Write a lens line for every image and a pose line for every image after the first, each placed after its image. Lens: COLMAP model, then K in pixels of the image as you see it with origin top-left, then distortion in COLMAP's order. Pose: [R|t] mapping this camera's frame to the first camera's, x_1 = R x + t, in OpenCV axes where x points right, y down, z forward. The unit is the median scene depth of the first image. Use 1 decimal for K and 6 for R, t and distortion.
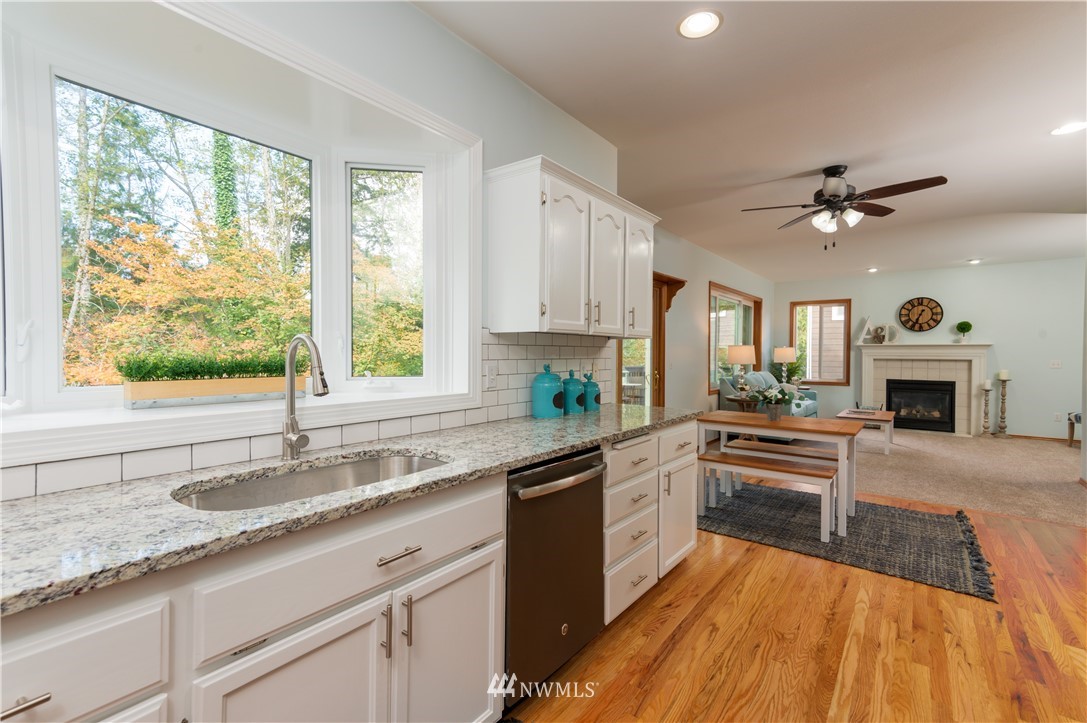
lens RADIAL K [[483.3, 0, 546.7], [0, 483.3, 356.3], [0, 0, 1]] dist [0.020607, -0.000371]
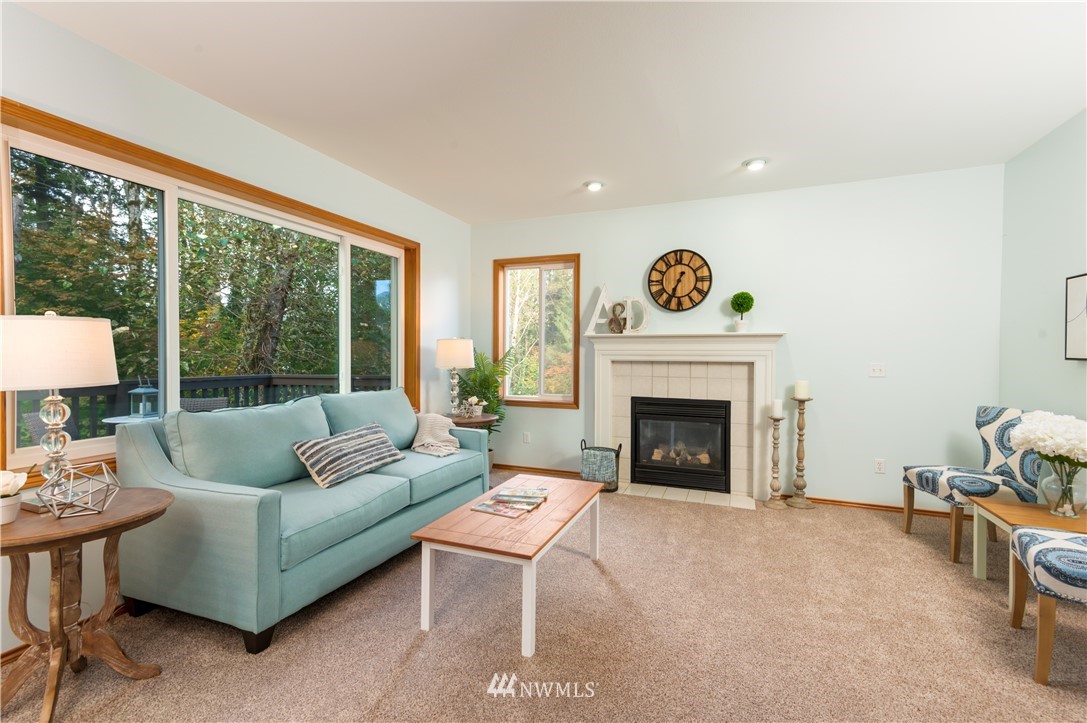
lens RADIAL K [[483.3, 0, 541.7], [0, 483.3, 354.9], [0, 0, 1]] dist [0.020607, -0.000371]
pose [[0.959974, -0.003696, 0.280064, 0.461882], [0.003023, 0.999991, 0.002837, -0.003245], [-0.280072, -0.001877, 0.959977, 0.517353]]
